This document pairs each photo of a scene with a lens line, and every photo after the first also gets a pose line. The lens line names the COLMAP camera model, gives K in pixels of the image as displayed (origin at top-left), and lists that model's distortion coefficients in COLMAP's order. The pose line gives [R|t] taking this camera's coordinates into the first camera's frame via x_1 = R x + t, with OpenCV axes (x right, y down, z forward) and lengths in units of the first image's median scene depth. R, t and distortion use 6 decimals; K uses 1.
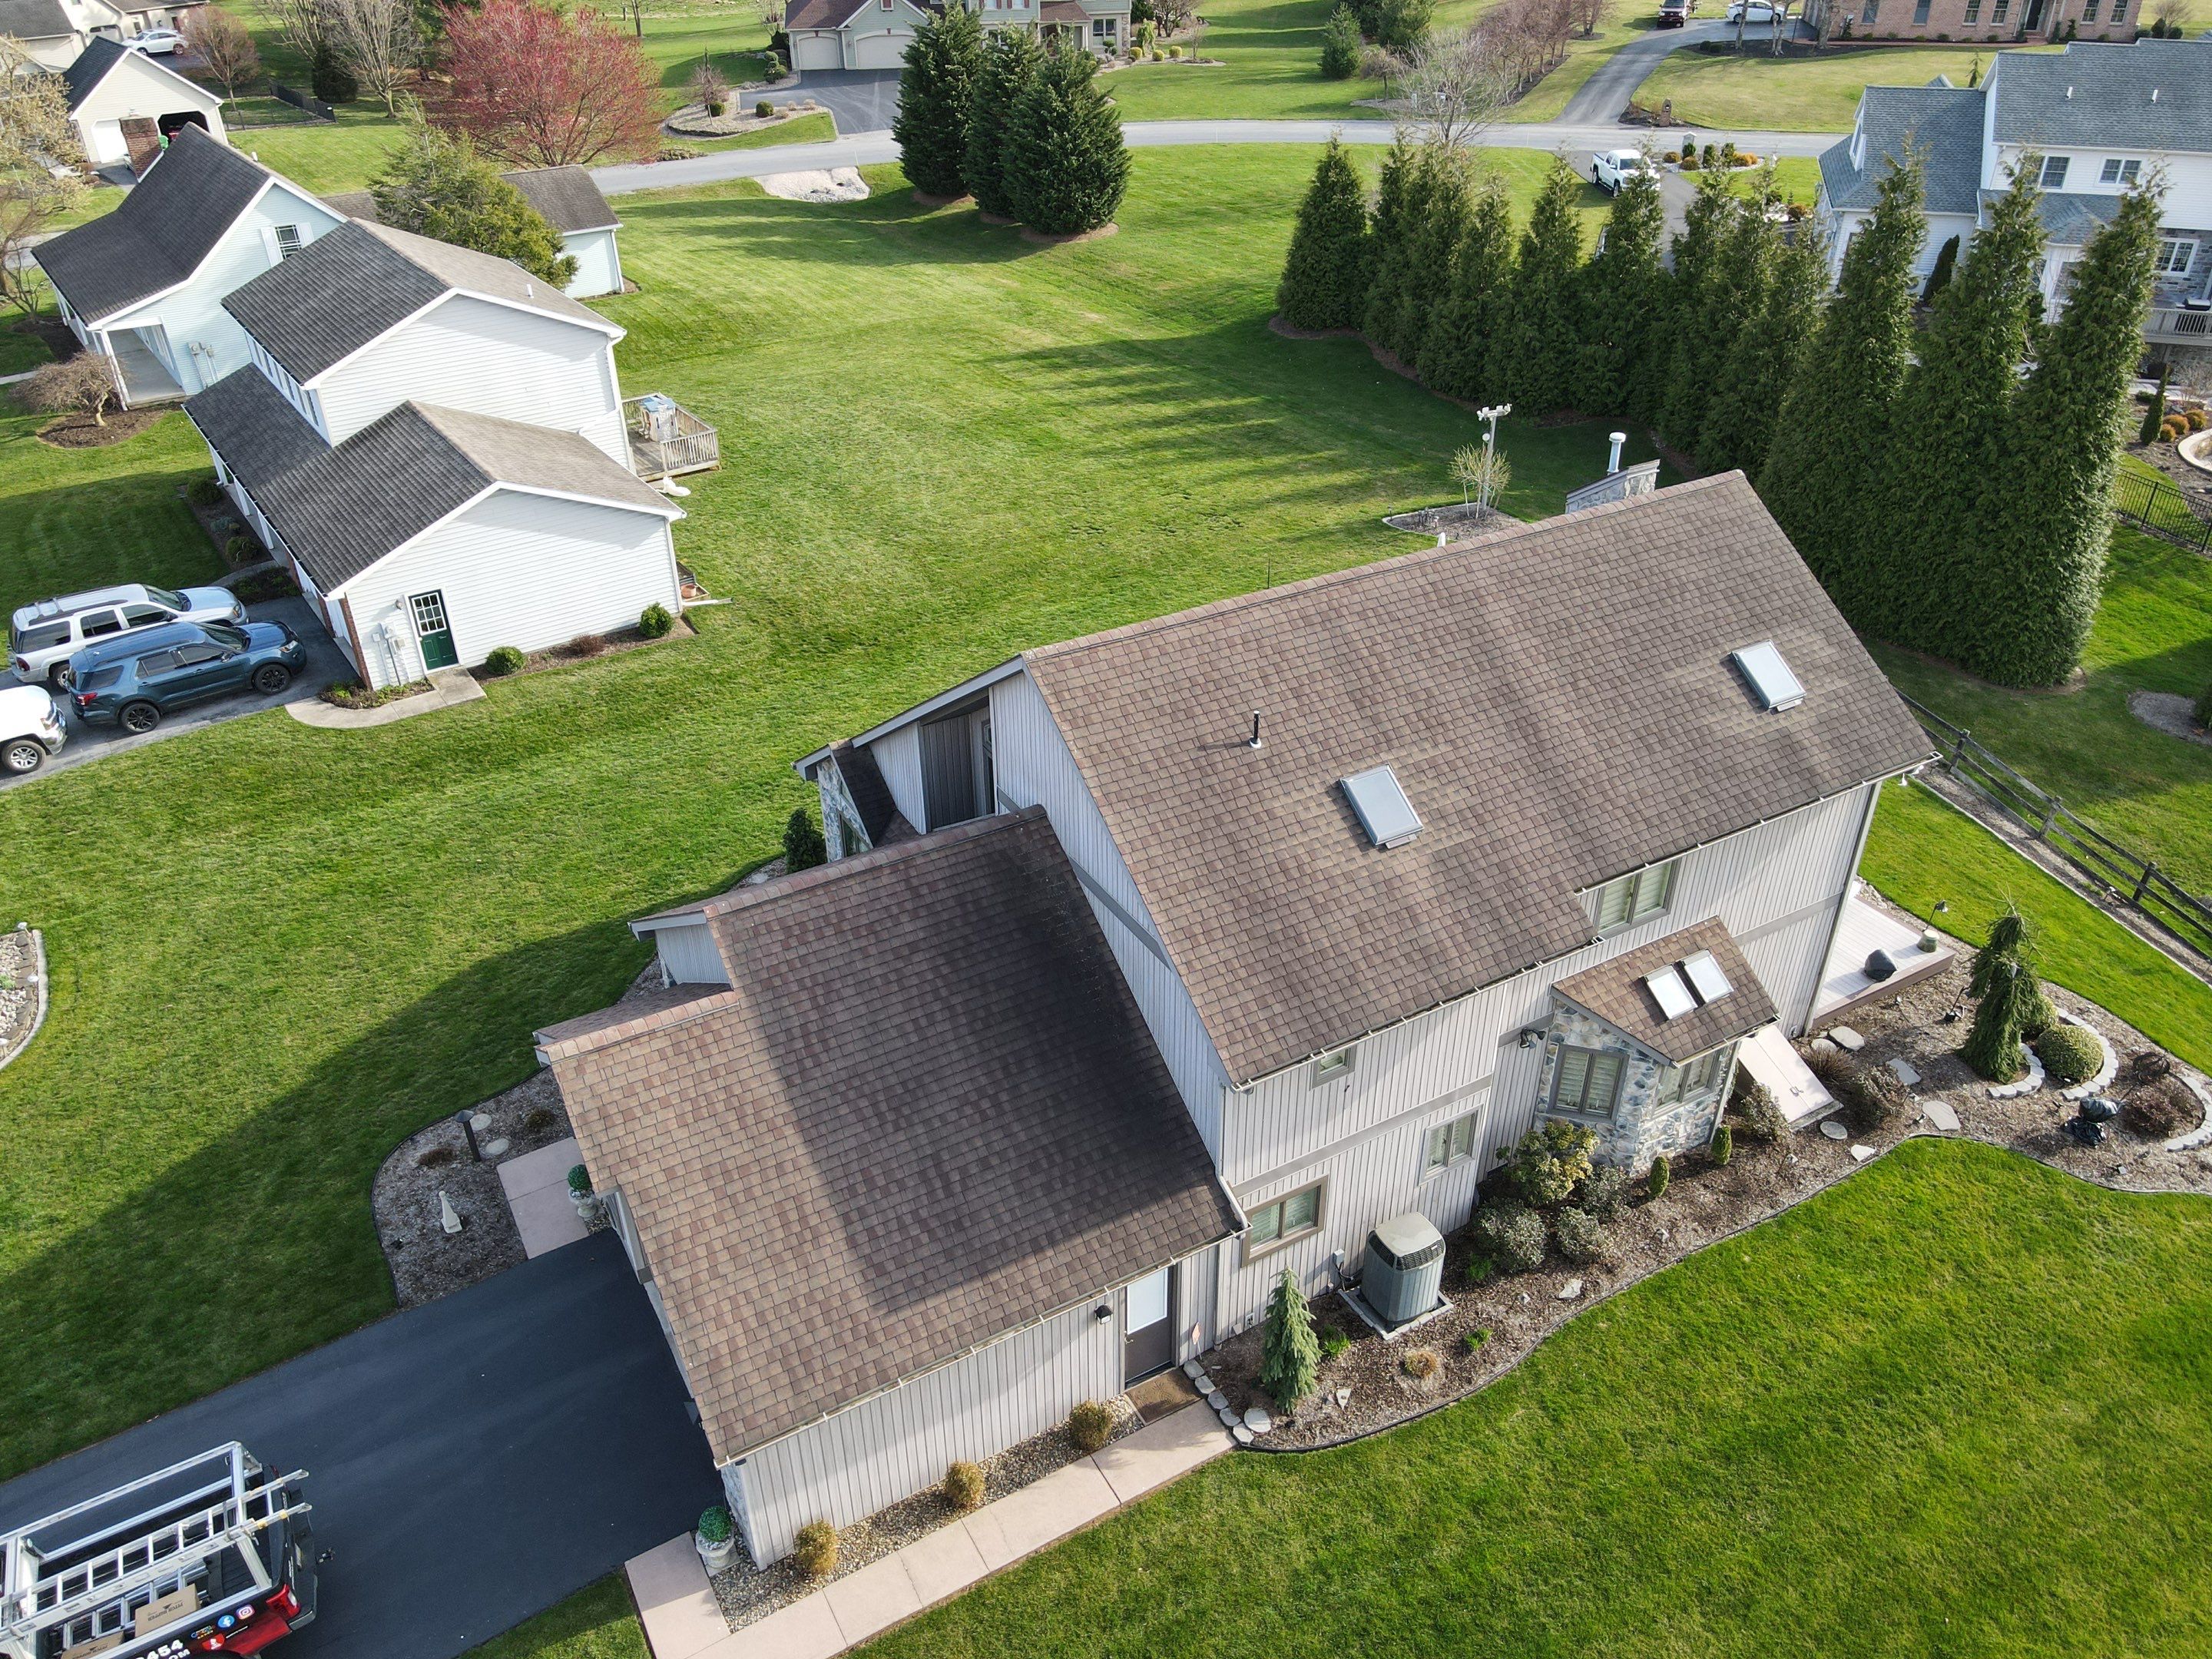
lens RADIAL K [[1623.5, 0, 1098.1], [0, 1623.5, 831.1], [0, 0, 1]] dist [0.005027, 0.019014]
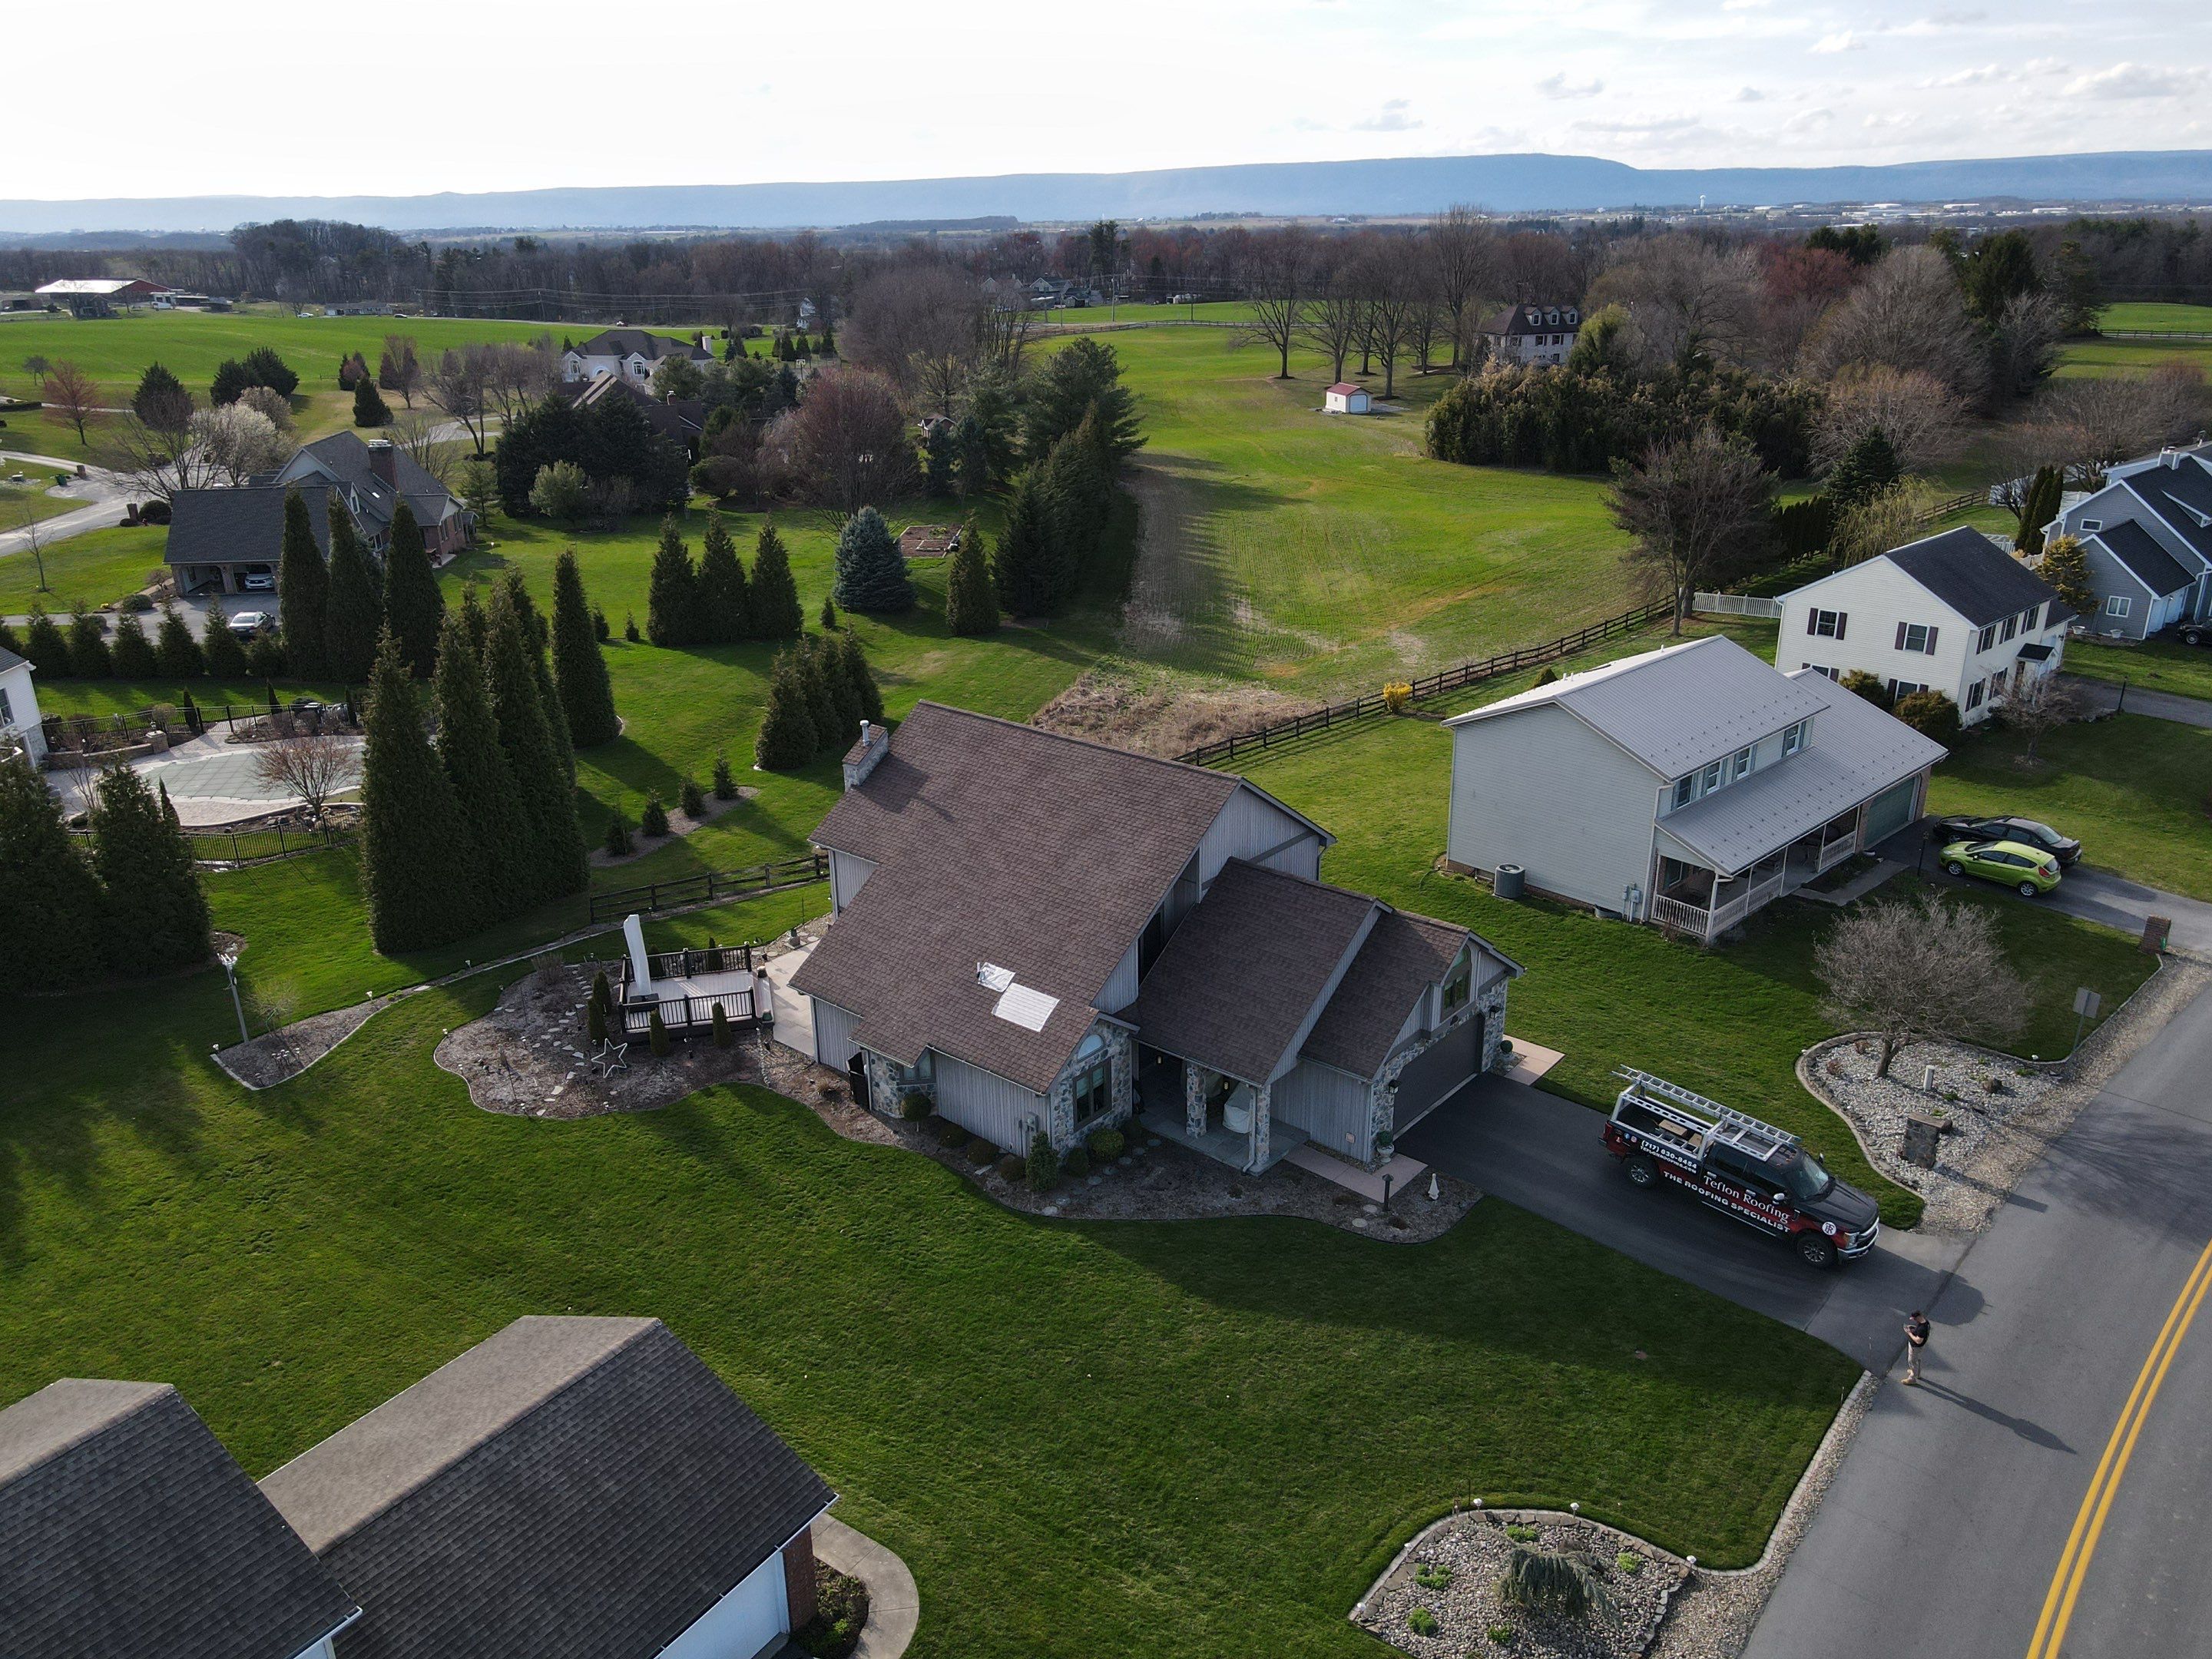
lens RADIAL K [[1623.5, 0, 1097.7], [0, 1623.5, 850.4], [0, 0, 1]] dist [0.005027, 0.019014]
pose [[-0.340926, -0.327315, 0.881269, -1.037636], [0.519719, 0.715526, 0.466813, -0.621008], [-0.783365, 0.617161, -0.073830, 0.736066]]
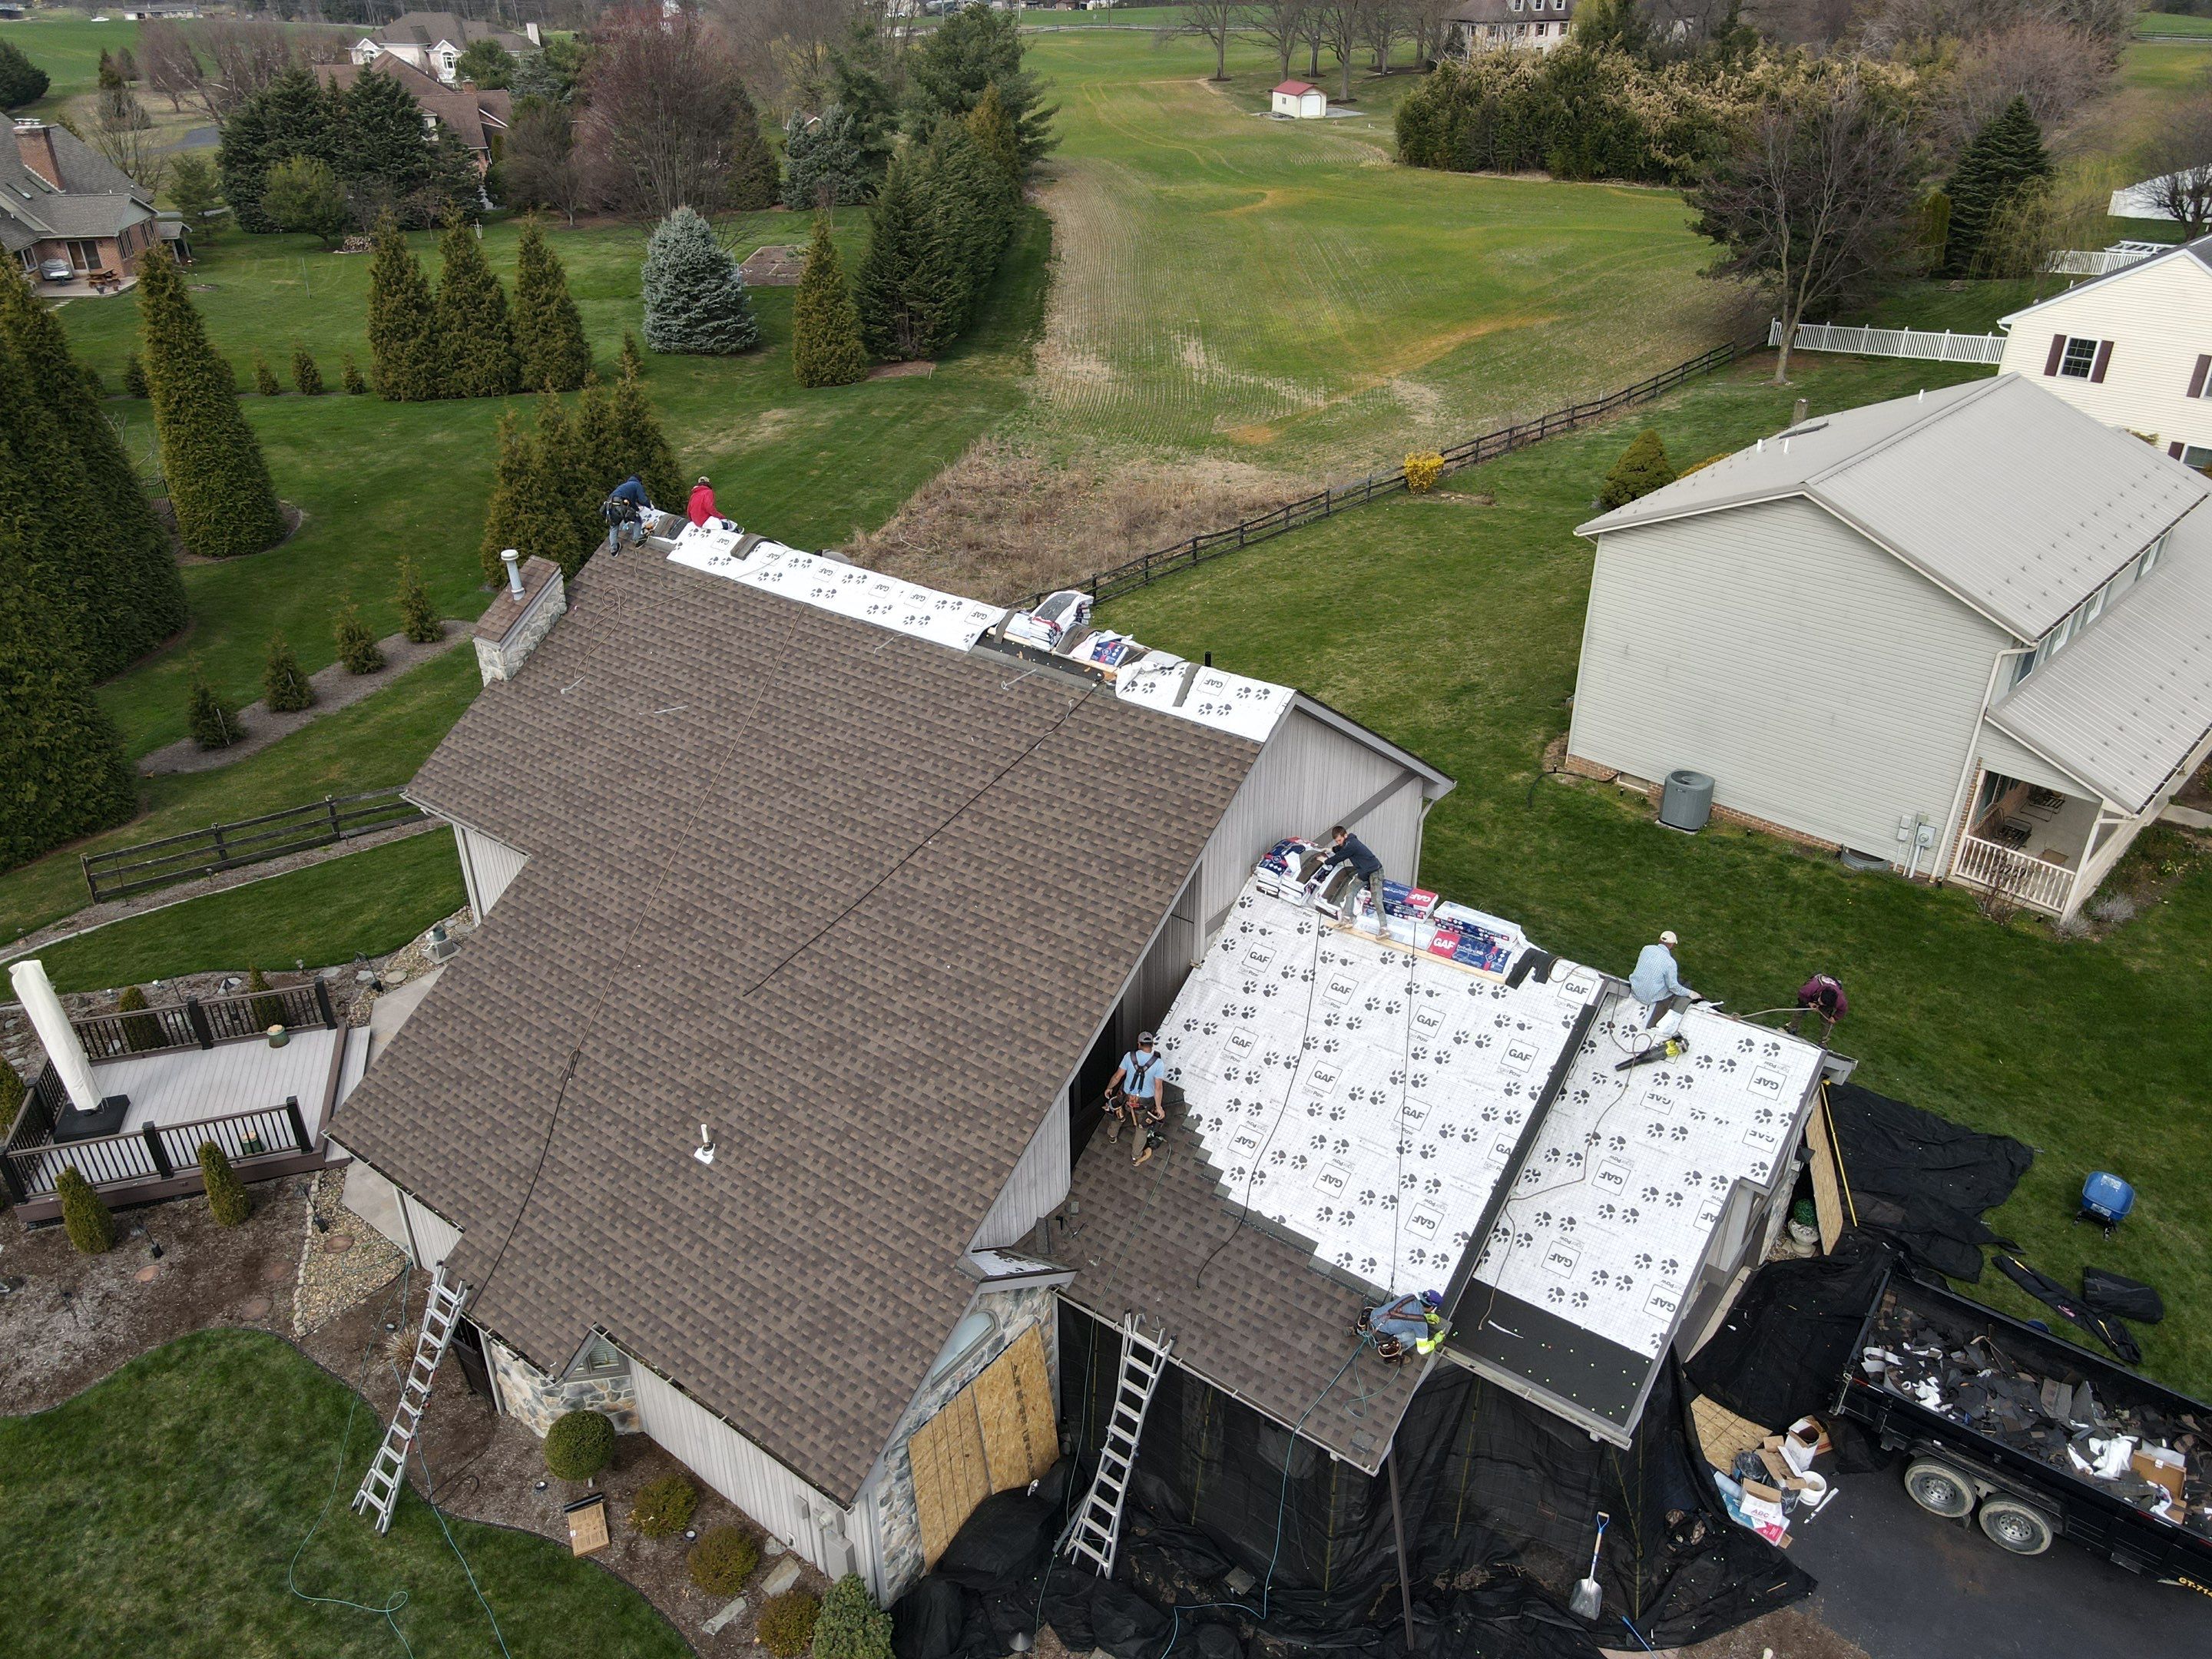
lens RADIAL K [[1623.5, 0, 1094.4], [0, 1623.5, 834.4], [0, 0, 1]] dist [0.005027, 0.019014]
pose [[-0.386949, -0.435979, 0.812523, -0.446771], [0.503574, 0.638246, 0.582284, -0.367046], [-0.772453, 0.634480, -0.027421, 0.629905]]
